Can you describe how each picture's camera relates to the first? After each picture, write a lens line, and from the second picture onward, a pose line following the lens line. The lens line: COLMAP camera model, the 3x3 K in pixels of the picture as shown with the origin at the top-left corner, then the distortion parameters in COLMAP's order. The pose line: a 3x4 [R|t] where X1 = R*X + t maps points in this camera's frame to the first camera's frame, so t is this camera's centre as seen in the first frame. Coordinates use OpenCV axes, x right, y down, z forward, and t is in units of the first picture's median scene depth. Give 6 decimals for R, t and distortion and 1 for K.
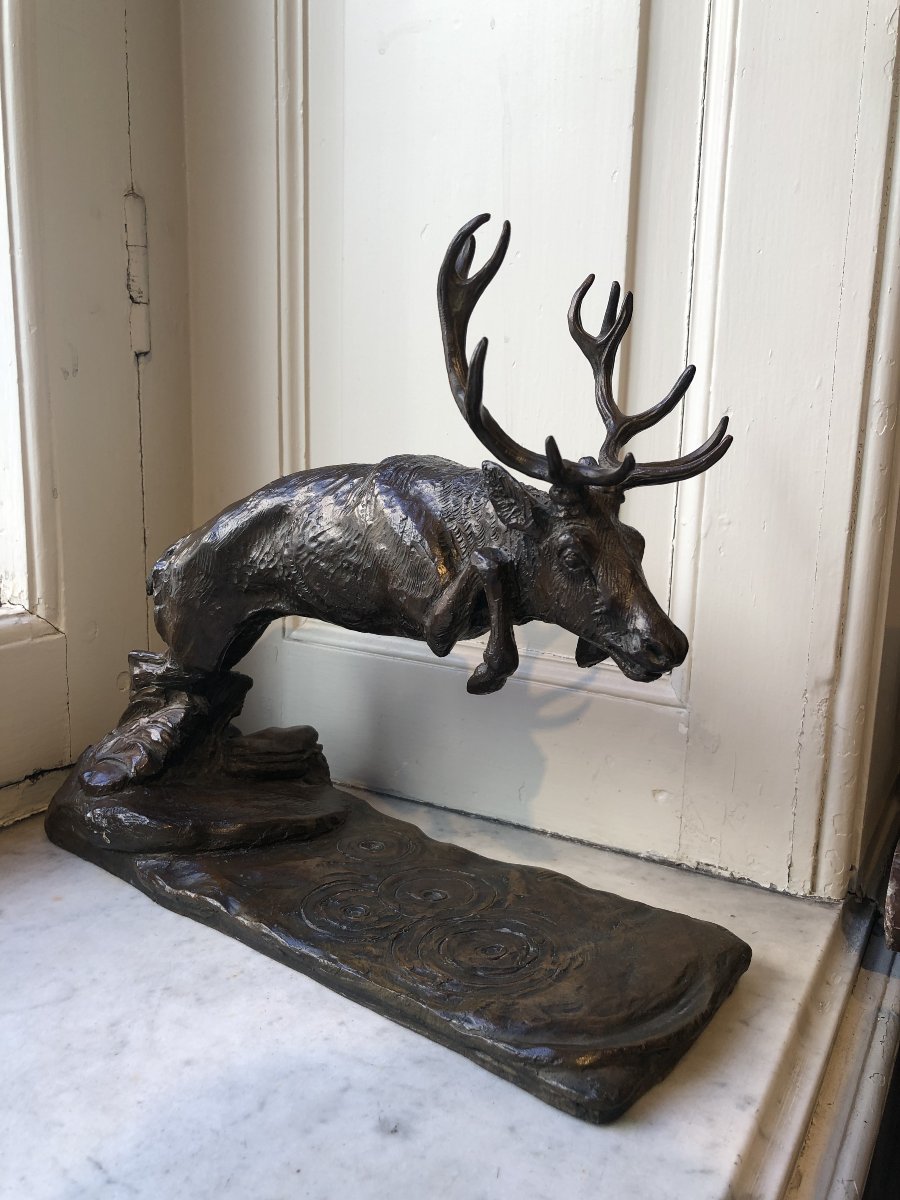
lens RADIAL K [[982.7, 0, 450.0], [0, 982.7, 600.0], [0, 0, 1]] dist [0.124331, -0.013332]
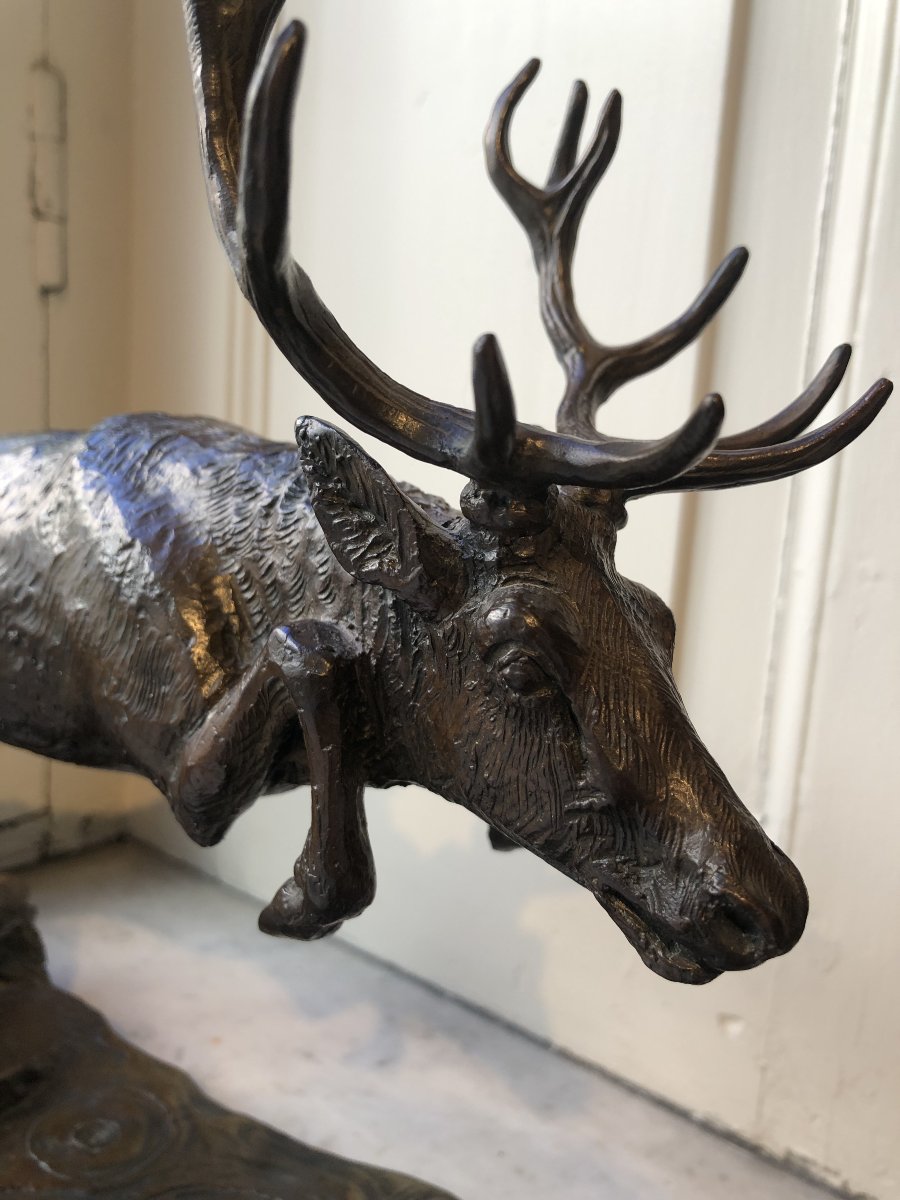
lens RADIAL K [[1002.6, 0, 451.1], [0, 1002.6, 595.8], [0, 0, 1]] dist [-0.003666, -0.012509]
pose [[0.987155, 0.016750, 0.158885, 0.030481], [-0.015511, 0.999839, -0.009031, -0.062579], [-0.159010, 0.006451, 0.987256, 0.565667]]
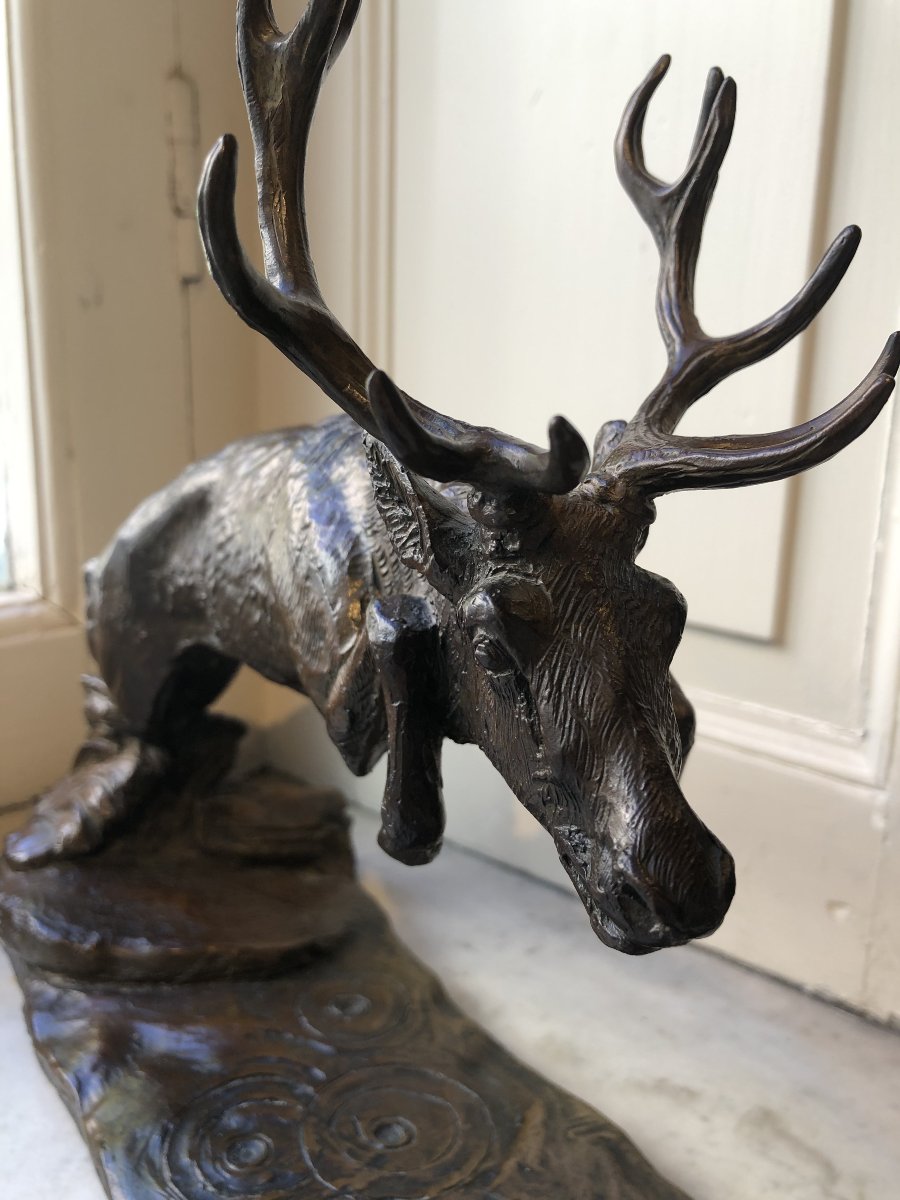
lens RADIAL K [[997.1, 0, 451.1], [0, 997.1, 591.6], [0, 0, 1]] dist [0.011823, 0.003005]
pose [[0.954430, 0.061764, -0.291973, 0.218988], [-0.051453, 0.997755, 0.042872, -0.080558], [0.293965, -0.025896, 0.955465, 0.522272]]
